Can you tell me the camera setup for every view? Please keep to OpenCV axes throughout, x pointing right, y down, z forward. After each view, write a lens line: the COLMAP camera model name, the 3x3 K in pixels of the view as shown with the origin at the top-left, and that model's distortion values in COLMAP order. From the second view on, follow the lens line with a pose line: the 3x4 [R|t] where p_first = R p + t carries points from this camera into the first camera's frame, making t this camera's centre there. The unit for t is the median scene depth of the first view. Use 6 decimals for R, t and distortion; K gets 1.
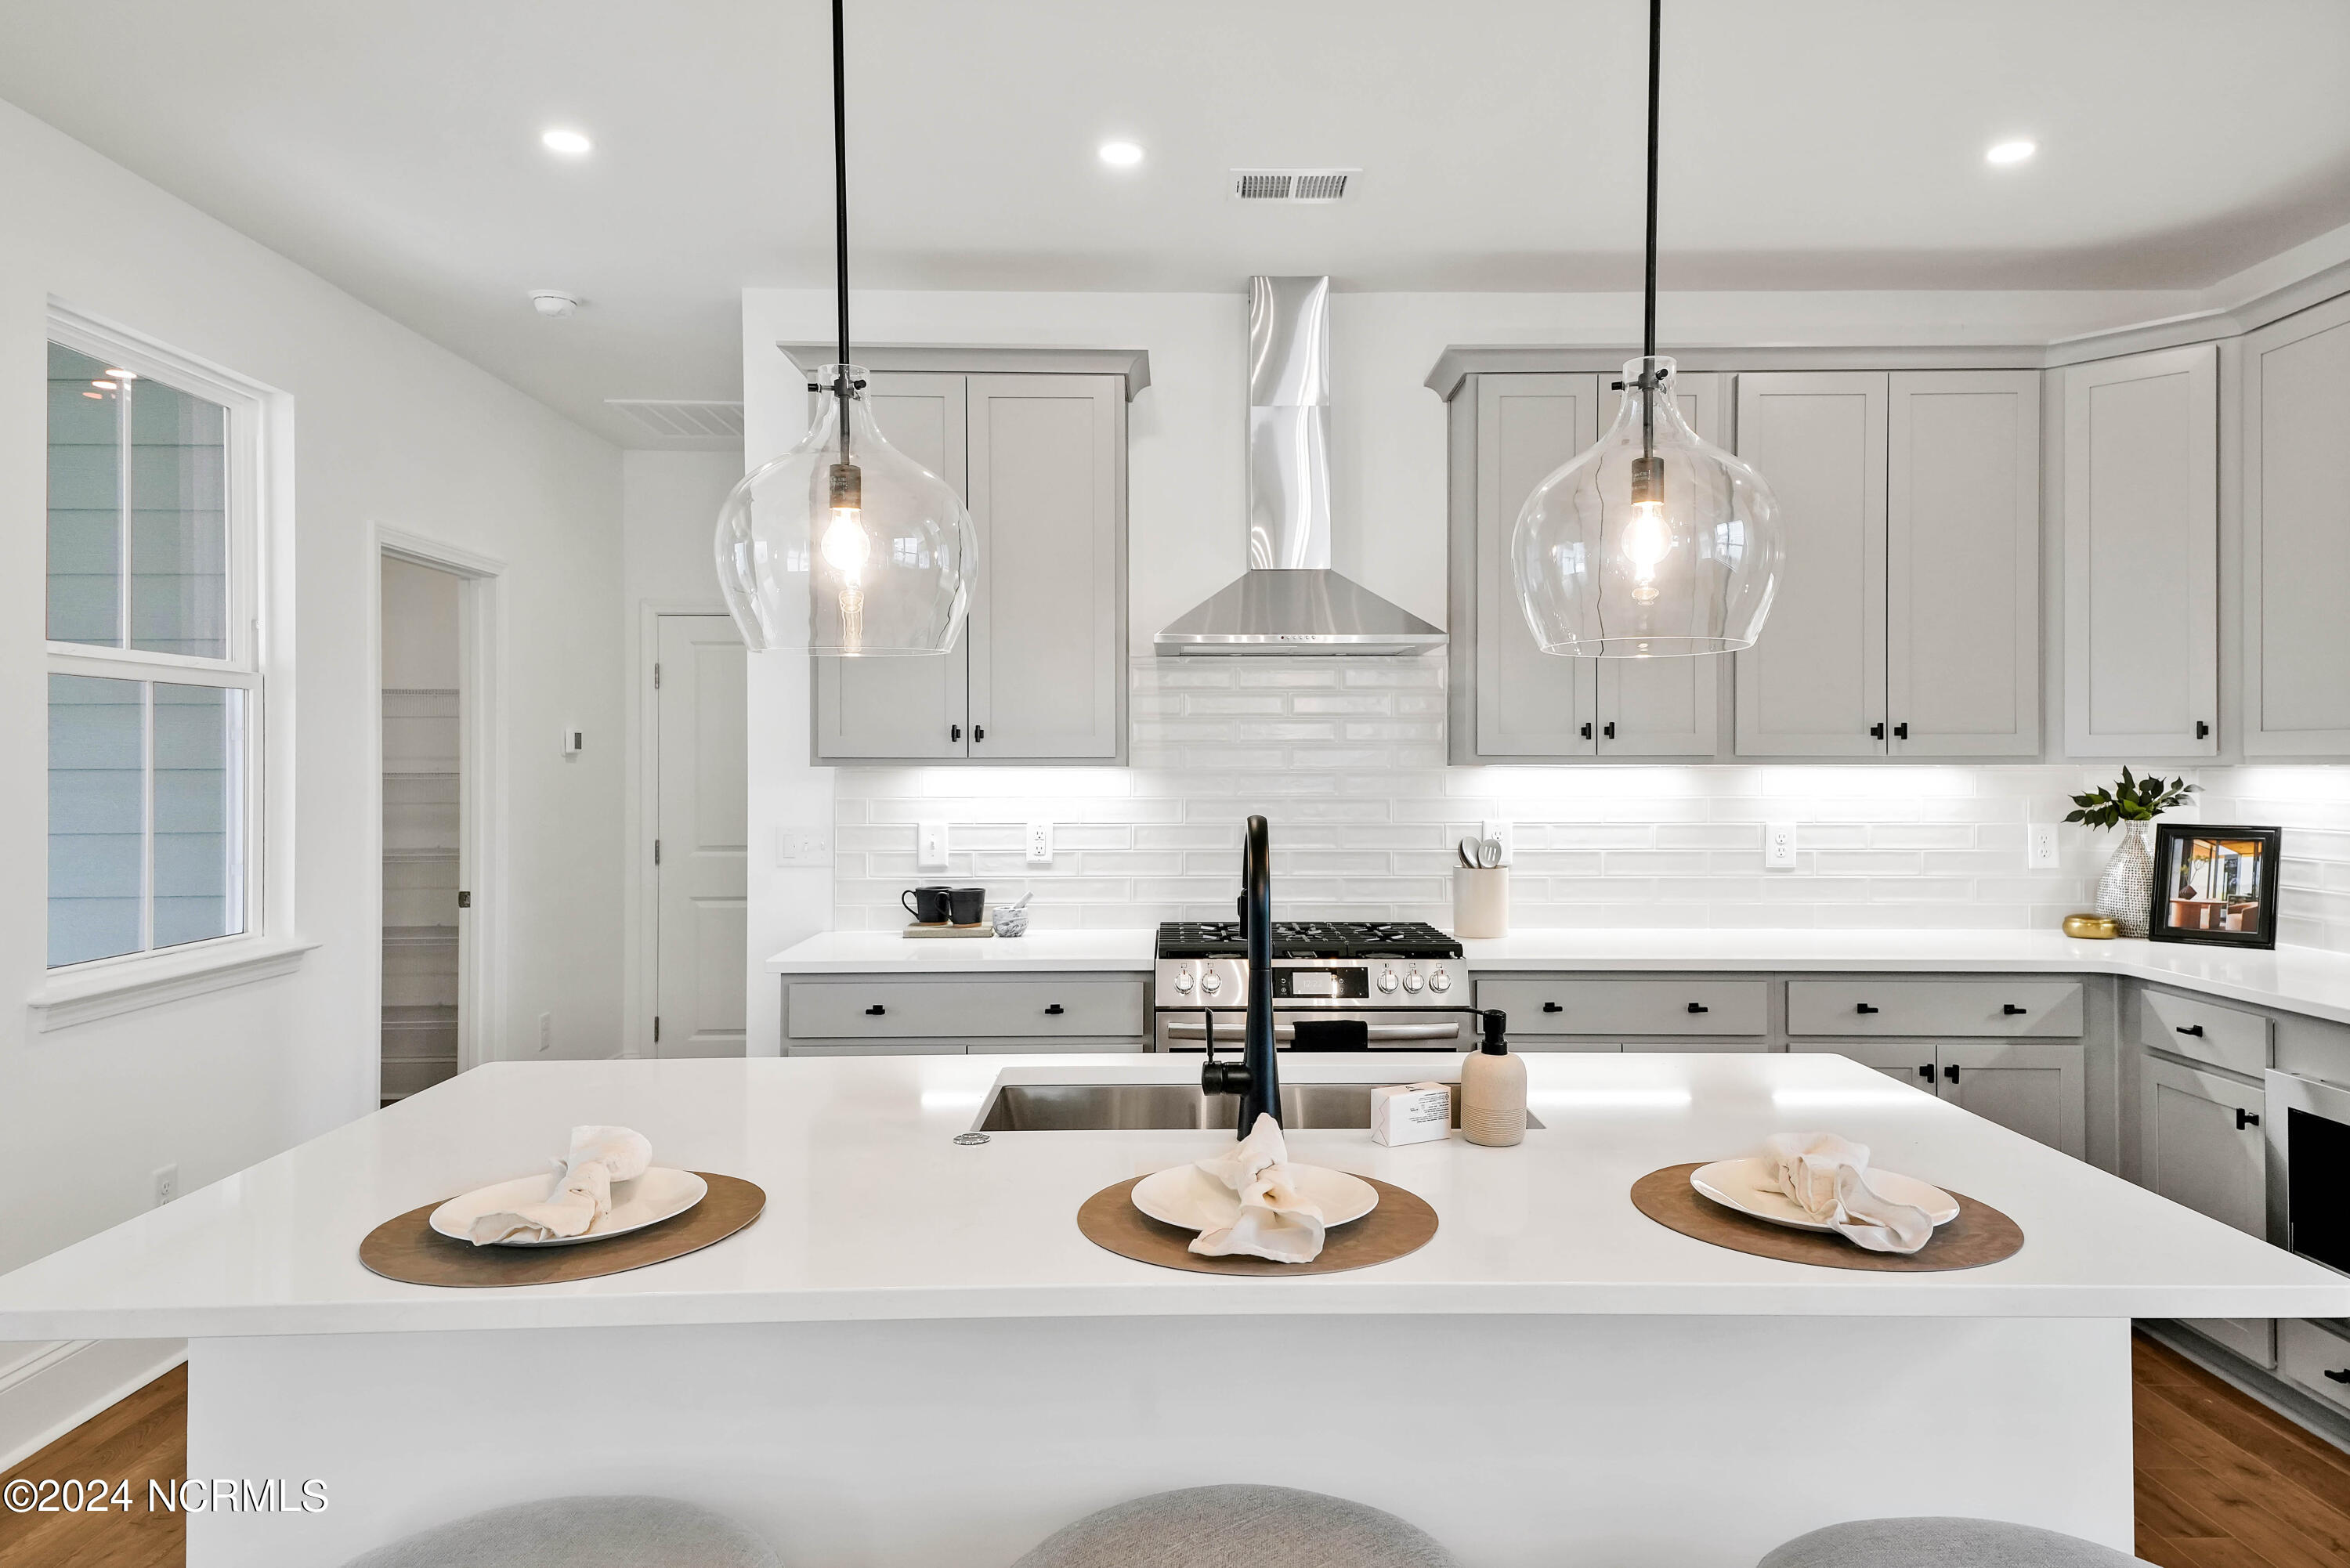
lens RADIAL K [[1489.5, 0, 1202.7], [0, 1489.5, 770.4], [0, 0, 1]] dist [0.042259, -0.003499]
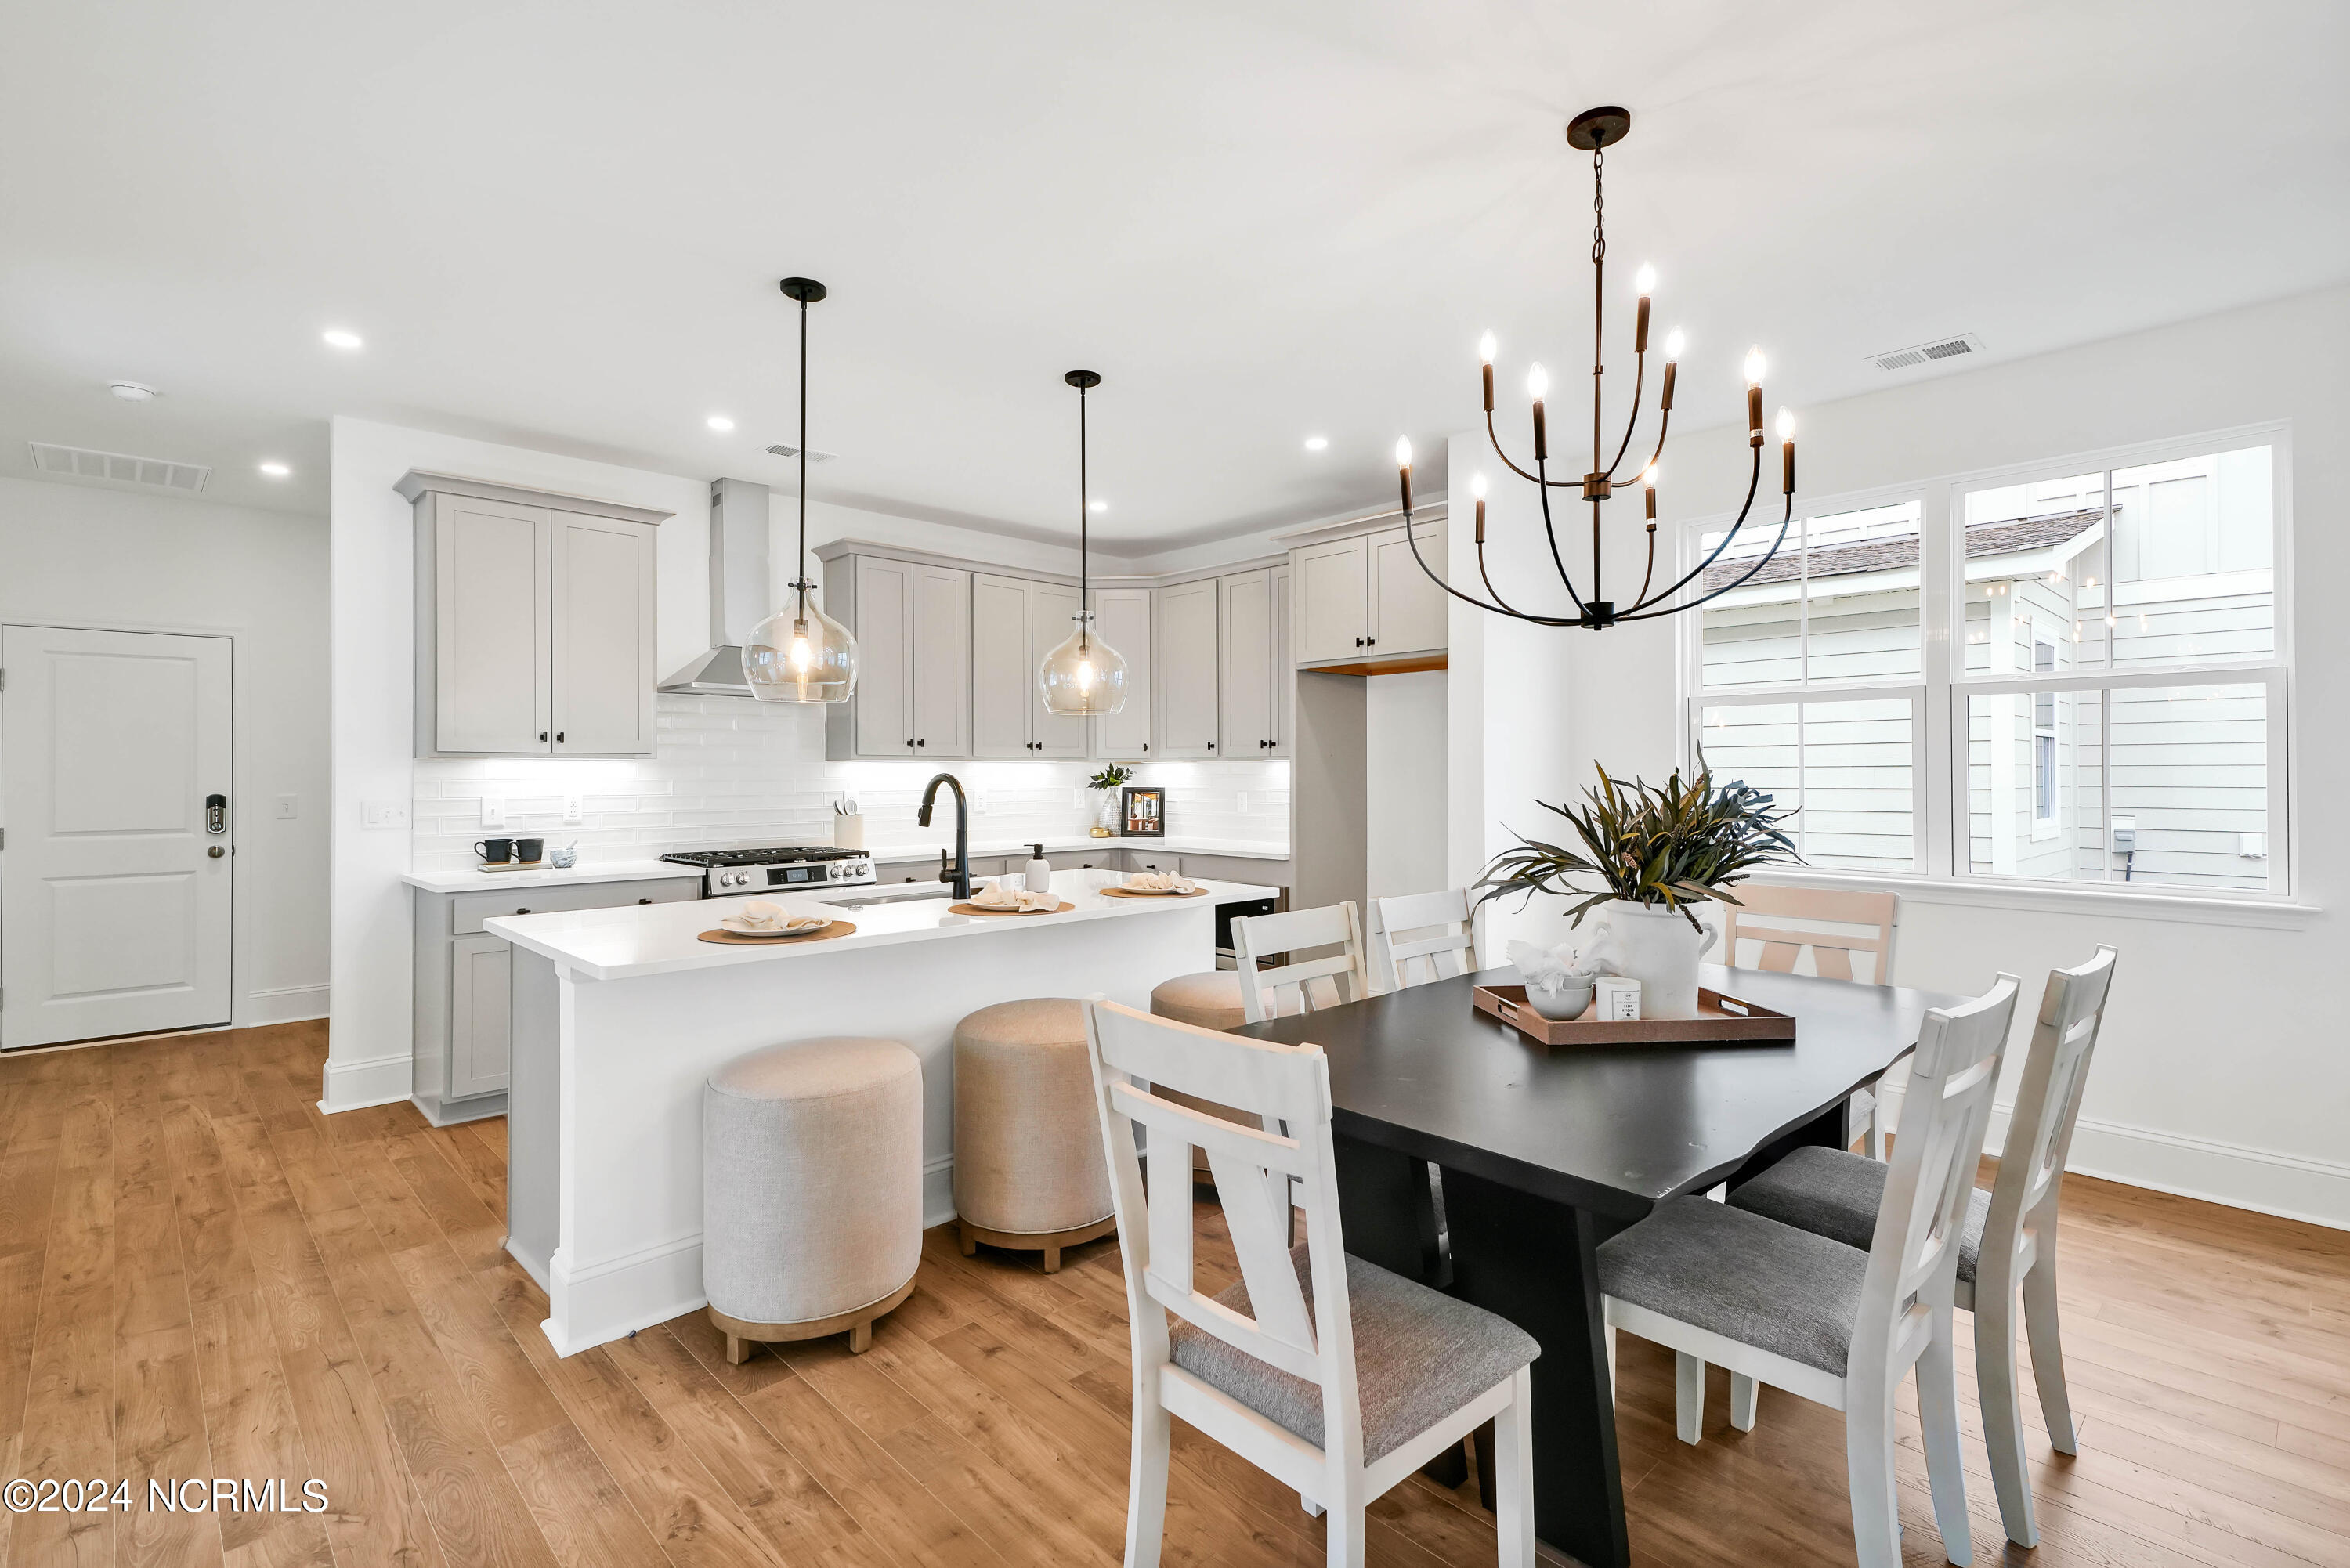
lens RADIAL K [[1056.4, 0, 1186.3], [0, 1056.4, 752.3], [0, 0, 1]] dist [0.003298, -0.000528]
pose [[0.733677, 0.011802, 0.679395, -0.405769], [0.003448, 0.999772, -0.021091, 0.015980], [-0.679489, 0.017817, 0.733469, -0.264619]]
